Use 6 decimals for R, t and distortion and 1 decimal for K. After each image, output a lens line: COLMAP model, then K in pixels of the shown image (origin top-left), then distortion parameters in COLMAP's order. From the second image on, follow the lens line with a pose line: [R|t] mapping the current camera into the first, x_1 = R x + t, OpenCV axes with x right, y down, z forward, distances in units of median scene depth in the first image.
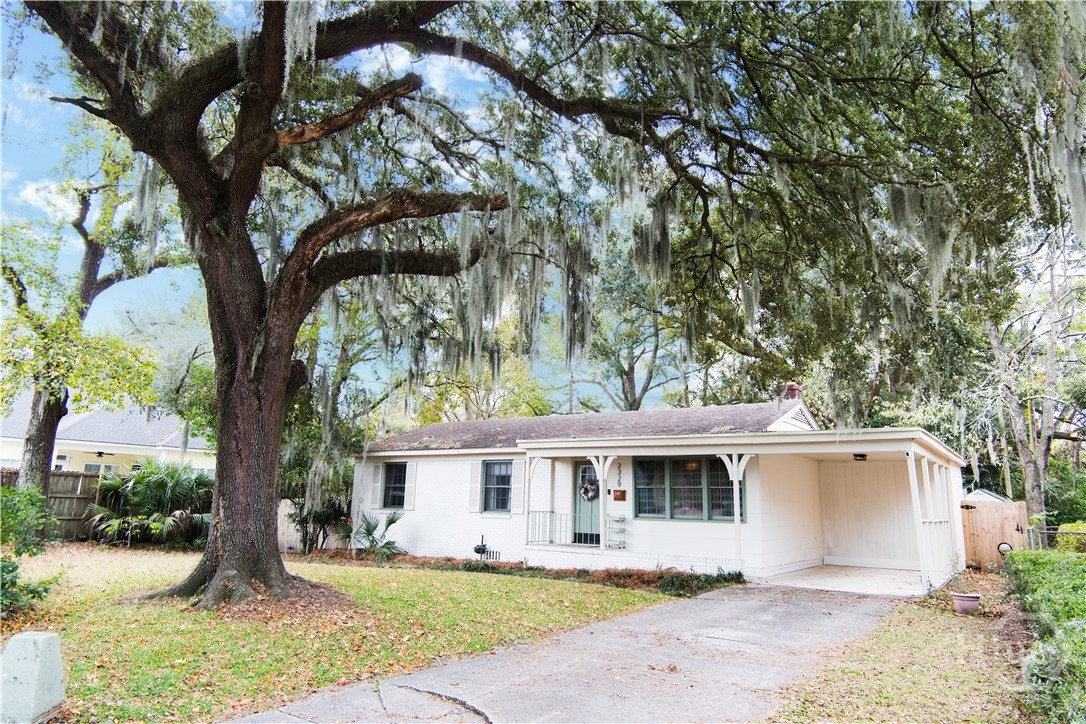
lens RADIAL K [[716.9, 0, 542.0], [0, 716.9, 360.4], [0, 0, 1]] dist [-0.006731, -0.000939]
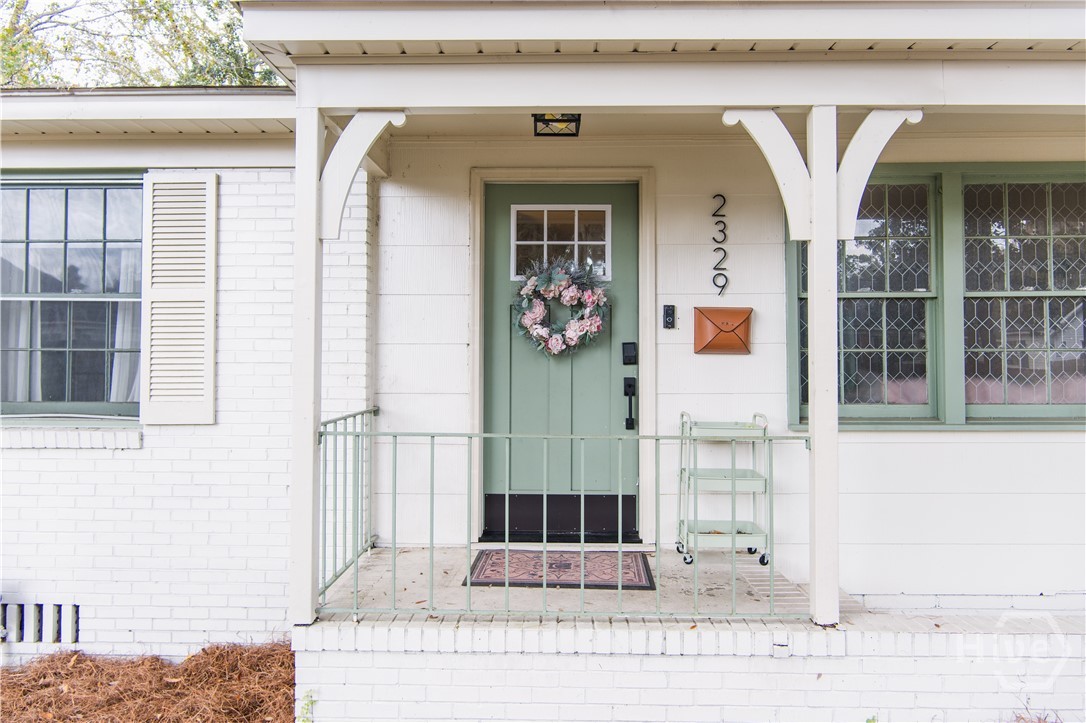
lens RADIAL K [[716.9, 0, 542.5], [0, 716.9, 357.4], [0, 0, 1]] dist [-0.006731, -0.000939]
pose [[0.818538, -0.021435, 0.574052, -0.072153], [-0.096356, 0.980023, 0.173987, 0.160021], [-0.566313, -0.197728, 0.800121, 0.836415]]
